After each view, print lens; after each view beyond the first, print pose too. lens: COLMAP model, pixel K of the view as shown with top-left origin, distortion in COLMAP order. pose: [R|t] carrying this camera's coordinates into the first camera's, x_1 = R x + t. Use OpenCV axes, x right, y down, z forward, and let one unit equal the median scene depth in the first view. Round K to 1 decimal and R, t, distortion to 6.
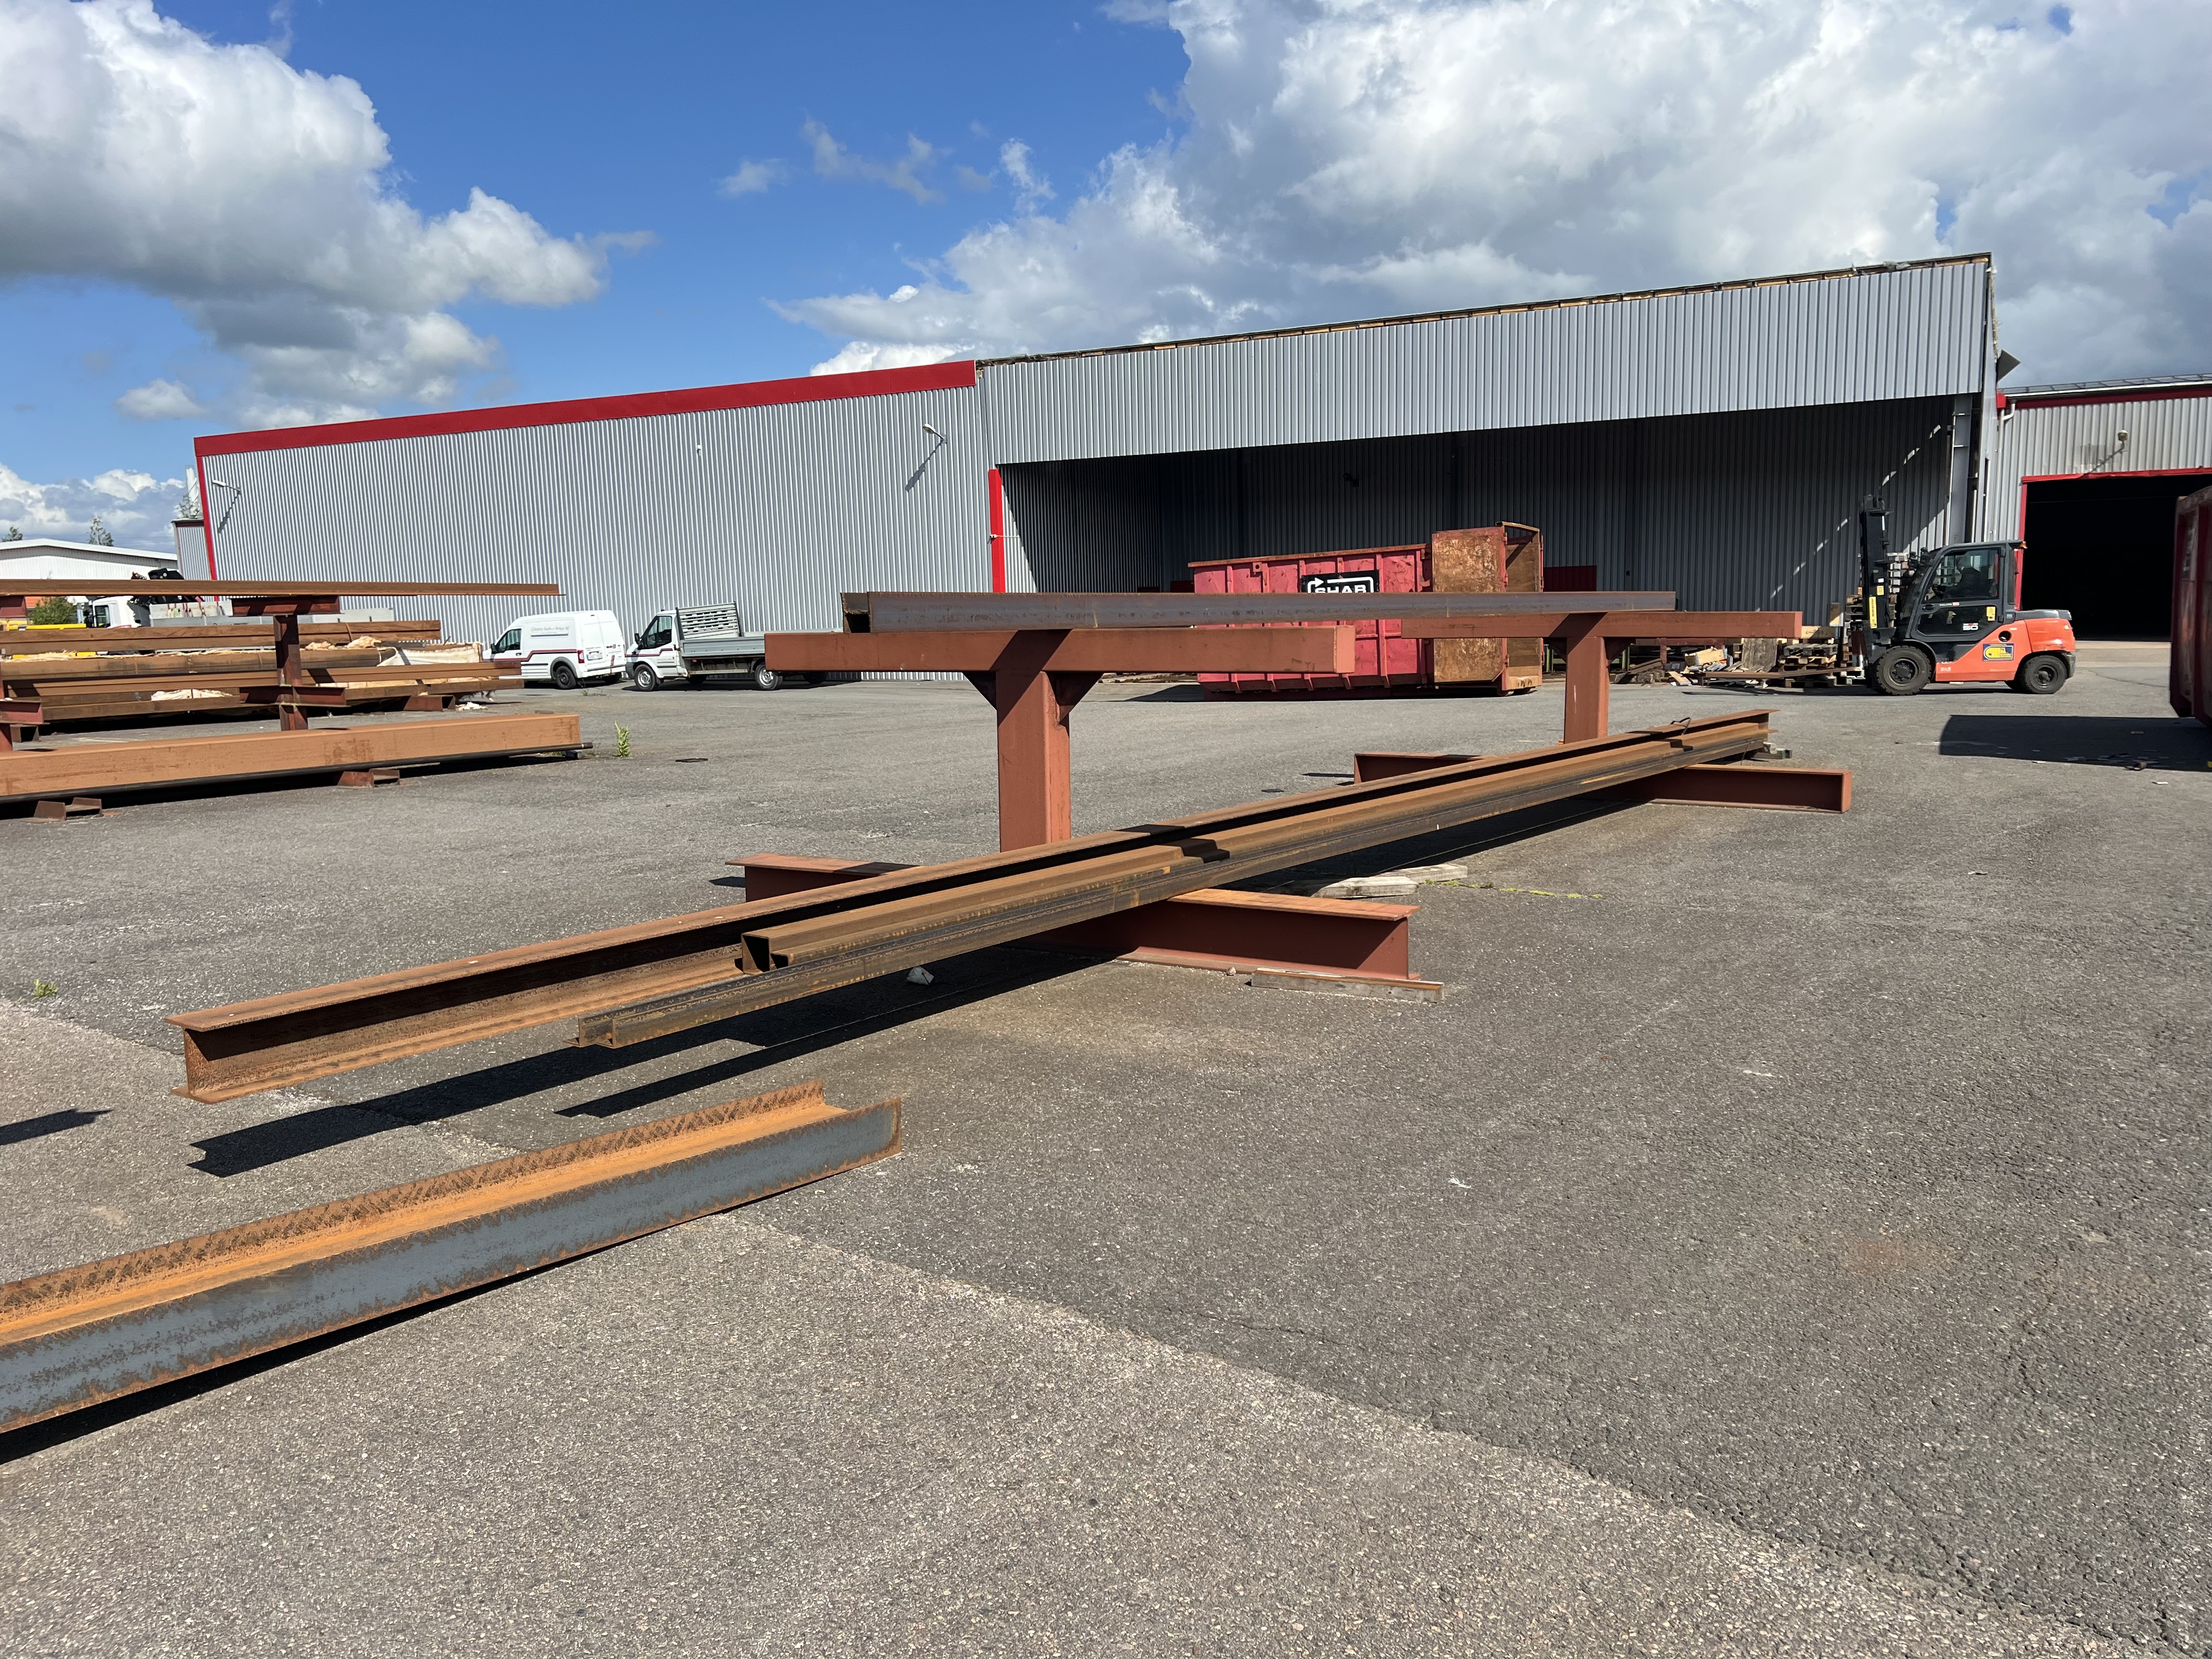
lens RADIAL K [[1658.5, 0, 1128.1], [0, 1658.5, 852.0], [0, 0, 1]] dist [0.062923, -0.072180]
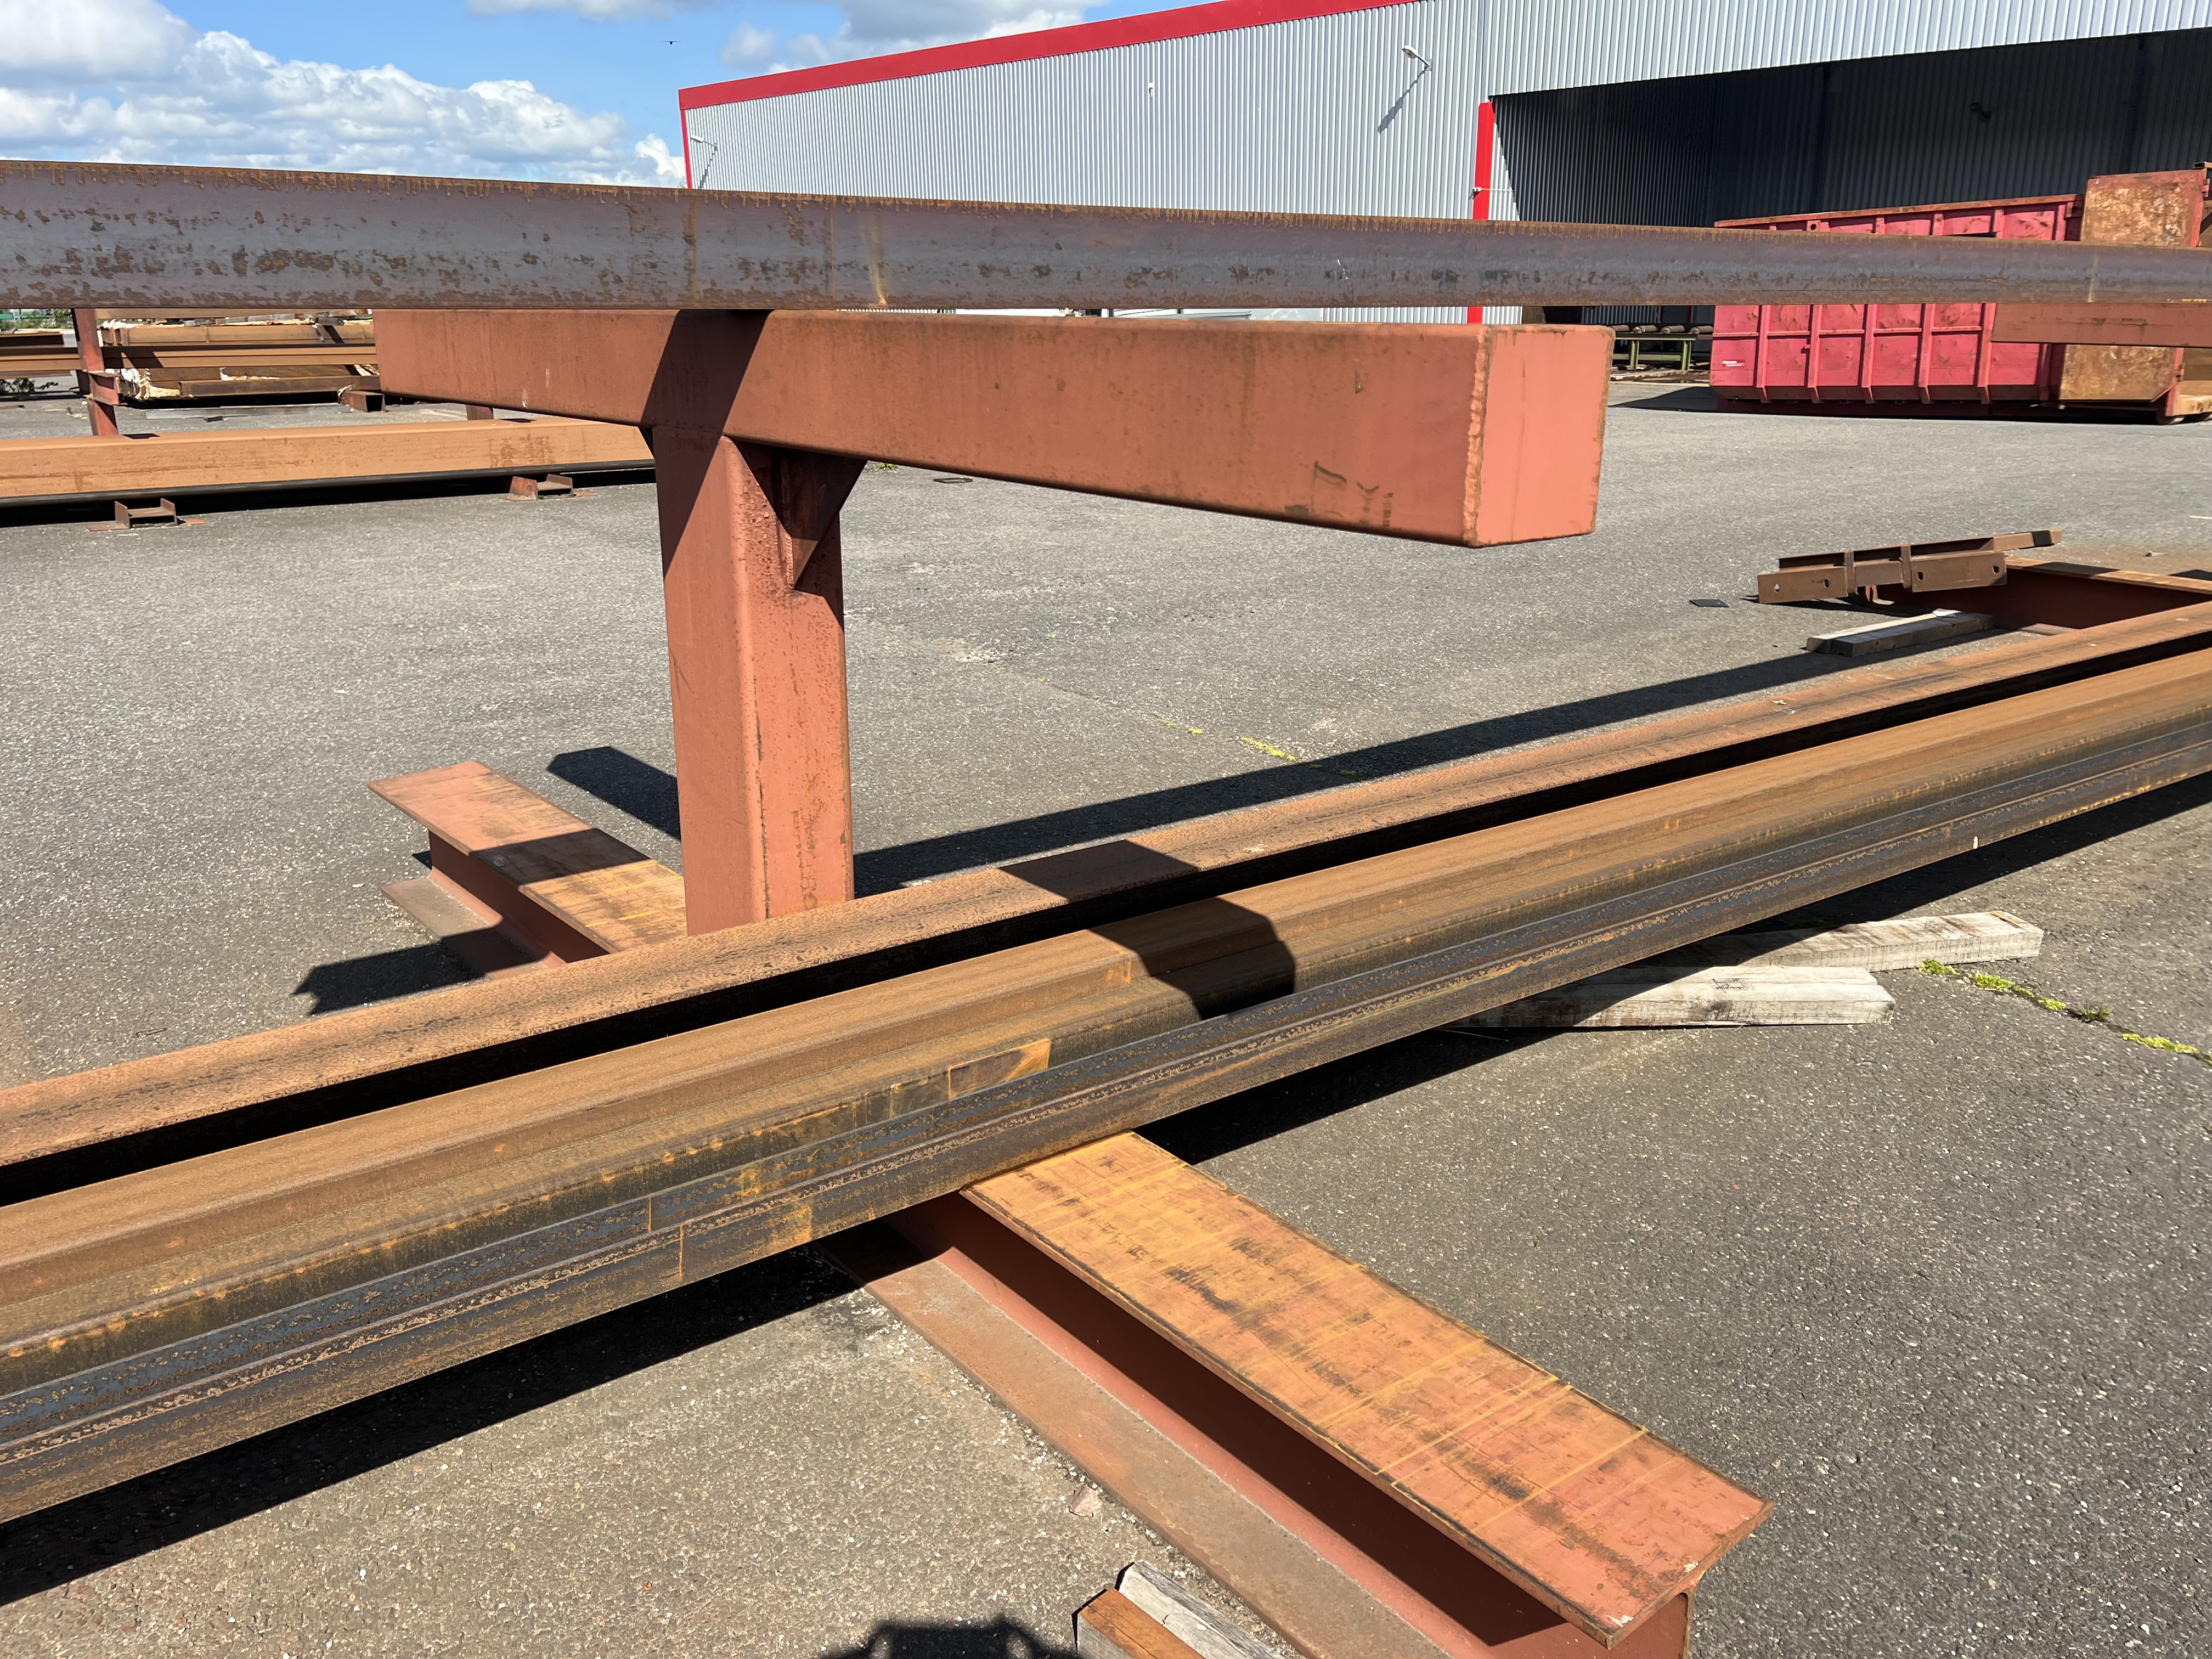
lens RADIAL K [[1658.5, 0, 1110.9], [0, 1658.5, 815.6], [0, 0, 1]] dist [0.062923, -0.072180]
pose [[0.948100, 0.112734, -0.297316, 0.034703], [-0.063254, 0.983221, 0.171100, -0.024935], [0.311616, -0.143413, 0.939323, 0.178560]]
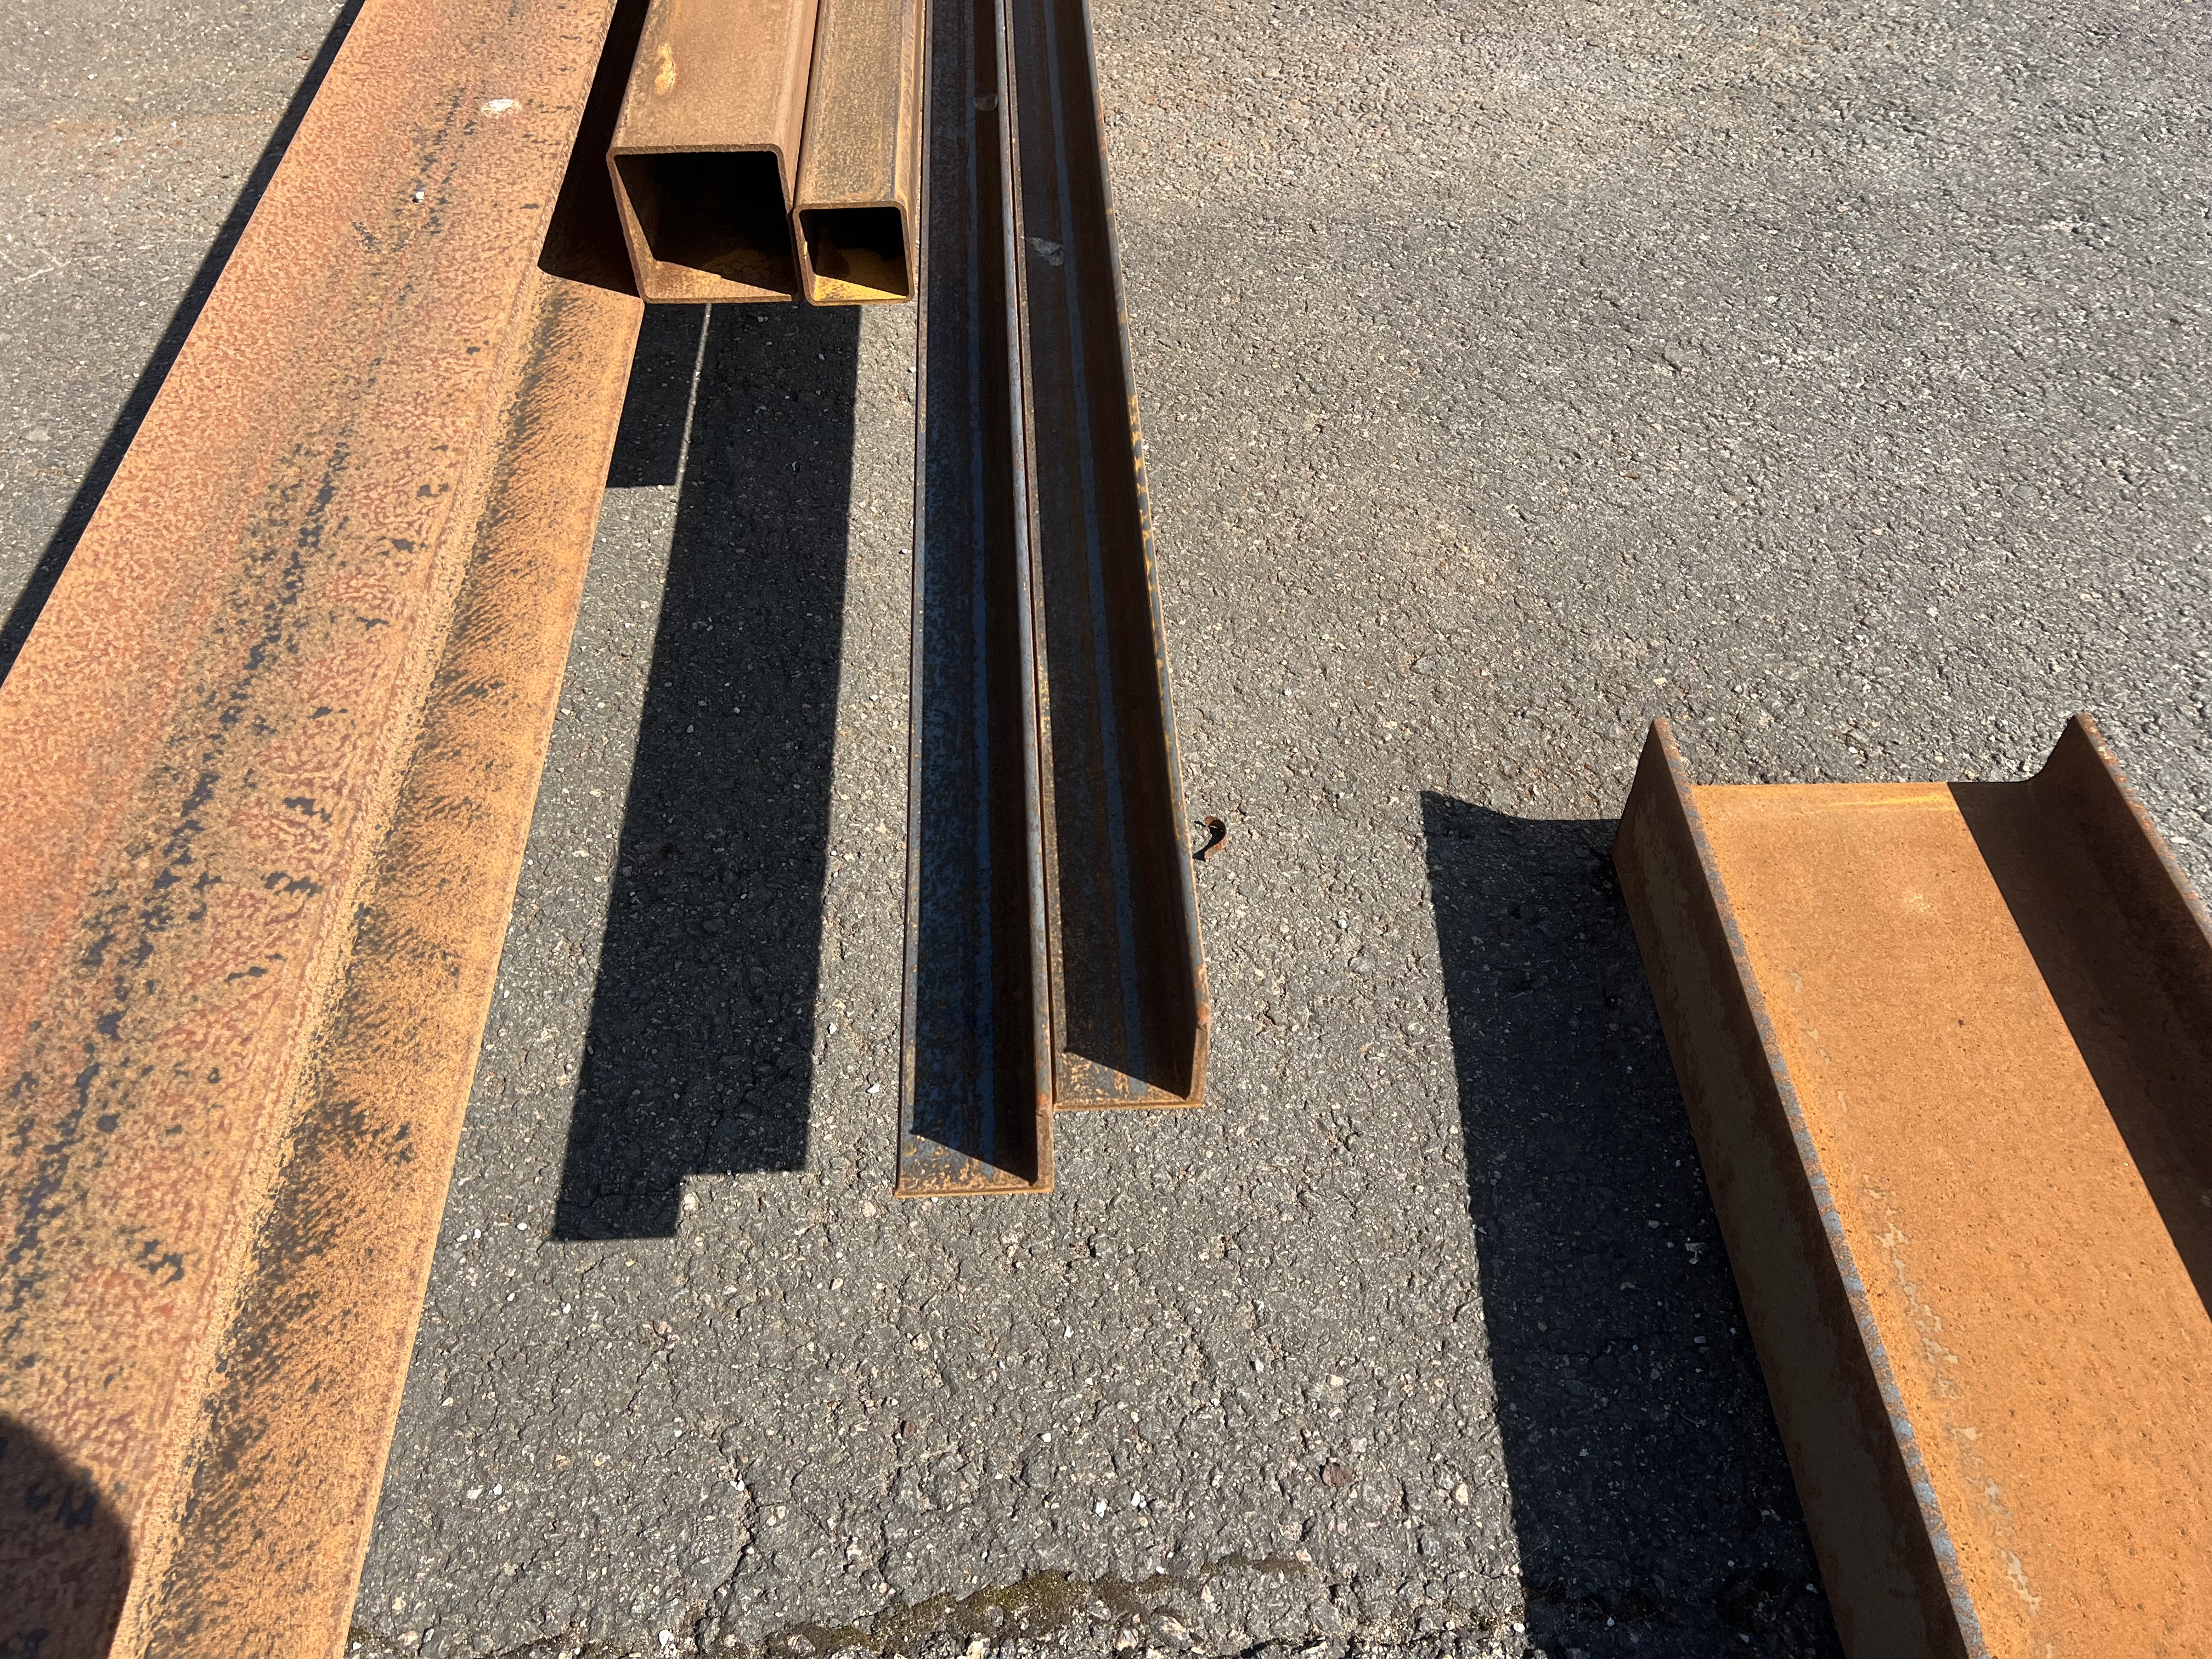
lens RADIAL K [[1658.5, 0, 1110.9], [0, 1658.5, 820.8], [0, 0, 1]] dist [0.062923, -0.072180]
pose [[0.771511, -0.470494, 0.428259, -0.065220], [0.082105, 0.741136, 0.666315, -0.006756], [-0.630896, -0.478908, 0.610425, 0.153544]]
